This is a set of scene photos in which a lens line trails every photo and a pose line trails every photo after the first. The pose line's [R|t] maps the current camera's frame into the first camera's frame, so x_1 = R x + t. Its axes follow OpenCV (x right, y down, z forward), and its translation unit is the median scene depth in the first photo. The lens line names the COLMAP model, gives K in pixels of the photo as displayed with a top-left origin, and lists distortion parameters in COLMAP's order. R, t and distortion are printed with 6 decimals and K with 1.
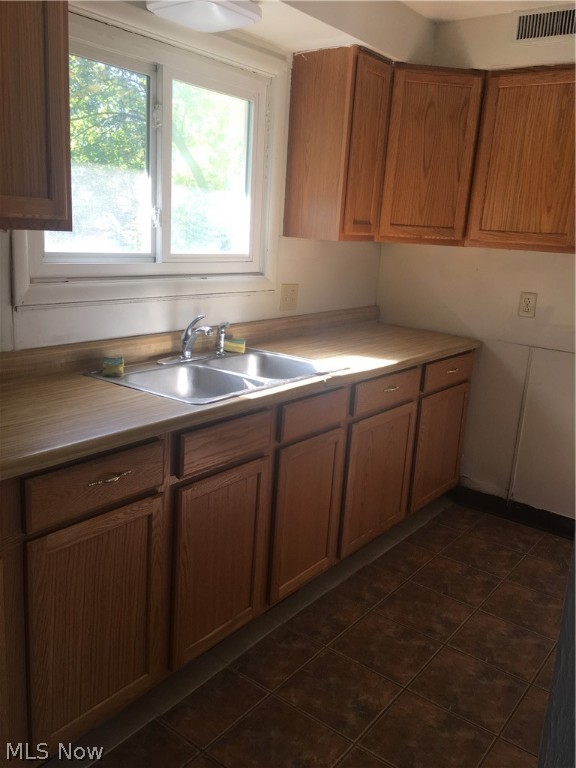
lens RADIAL K [[661.2, 0, 288.1], [0, 661.2, 382.0], [0, 0, 1]] dist [0.065496, -0.025191]
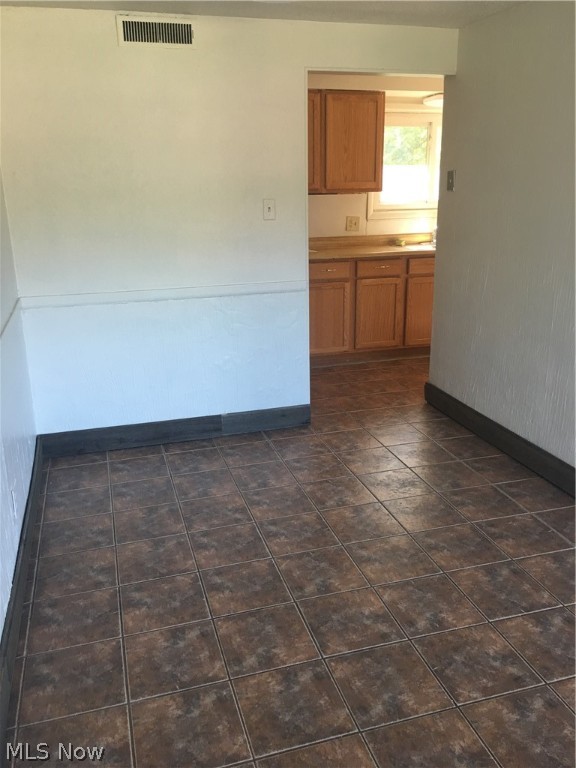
lens RADIAL K [[661.2, 0, 288.7], [0, 661.2, 383.9], [0, 0, 1]] dist [0.065496, -0.025191]
pose [[0.815771, 0.100999, -0.569488, 1.093153], [-0.077321, 0.994841, 0.065676, 0.461030], [0.573183, -0.009543, 0.819372, -1.669829]]
